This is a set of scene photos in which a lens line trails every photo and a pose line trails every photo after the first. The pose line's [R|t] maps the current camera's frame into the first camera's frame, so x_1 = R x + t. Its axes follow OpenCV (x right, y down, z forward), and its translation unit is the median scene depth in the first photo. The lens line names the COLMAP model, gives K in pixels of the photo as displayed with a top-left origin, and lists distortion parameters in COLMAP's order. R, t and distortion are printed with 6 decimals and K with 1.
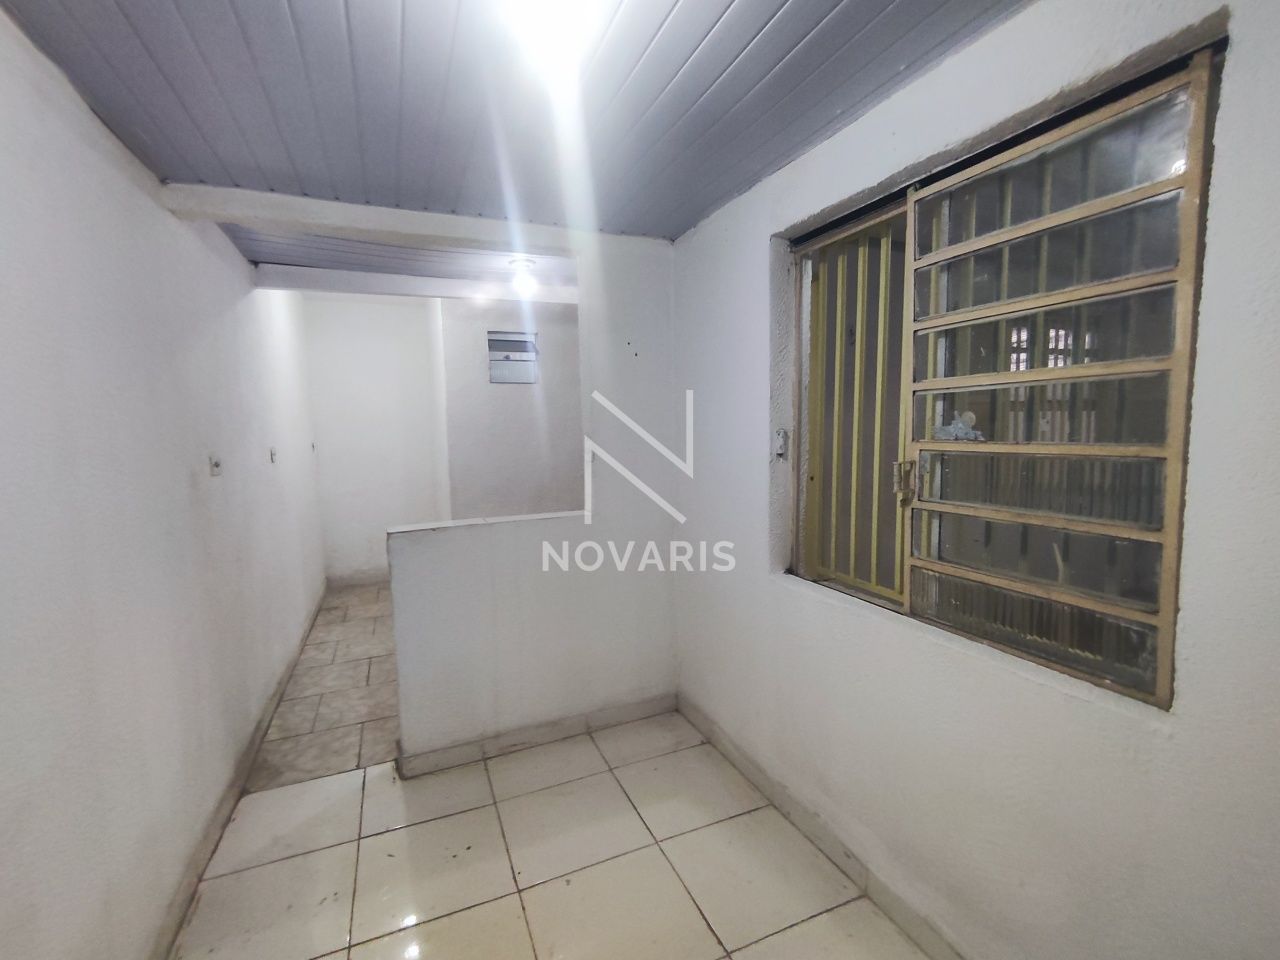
lens RADIAL K [[580.6, 0, 636.0], [0, 580.6, 478.6], [0, 0, 1]] dist [-0.000332, 0.000226]
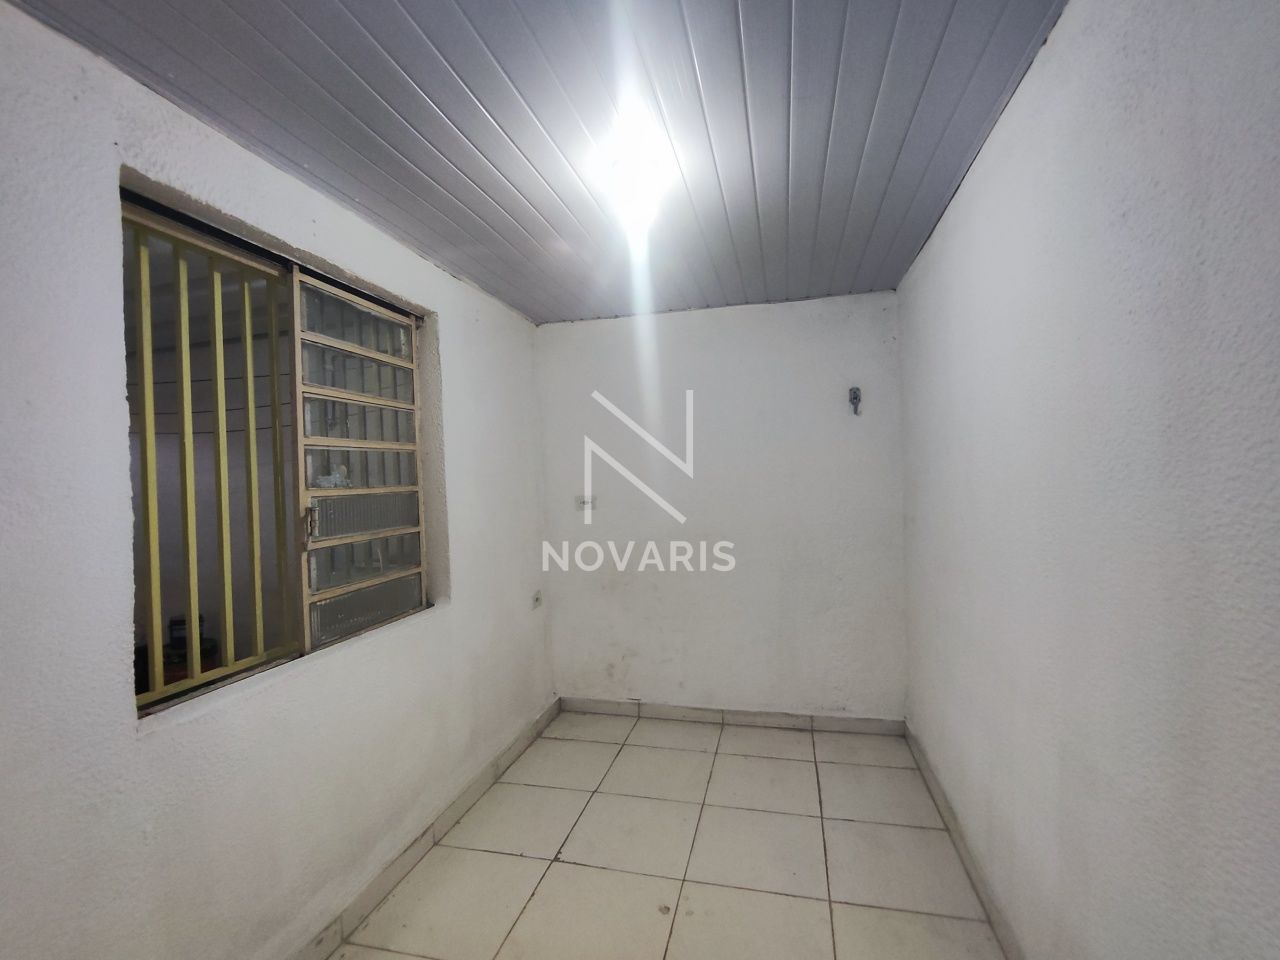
lens RADIAL K [[580.6, 0, 636.0], [0, 580.6, 478.6], [0, 0, 1]] dist [-0.000332, 0.000226]
pose [[-0.800878, 0.049983, 0.596738, -0.723322], [0.109108, 0.992010, 0.063343, -0.091687], [-0.588804, 0.115839, -0.799932, 1.595764]]
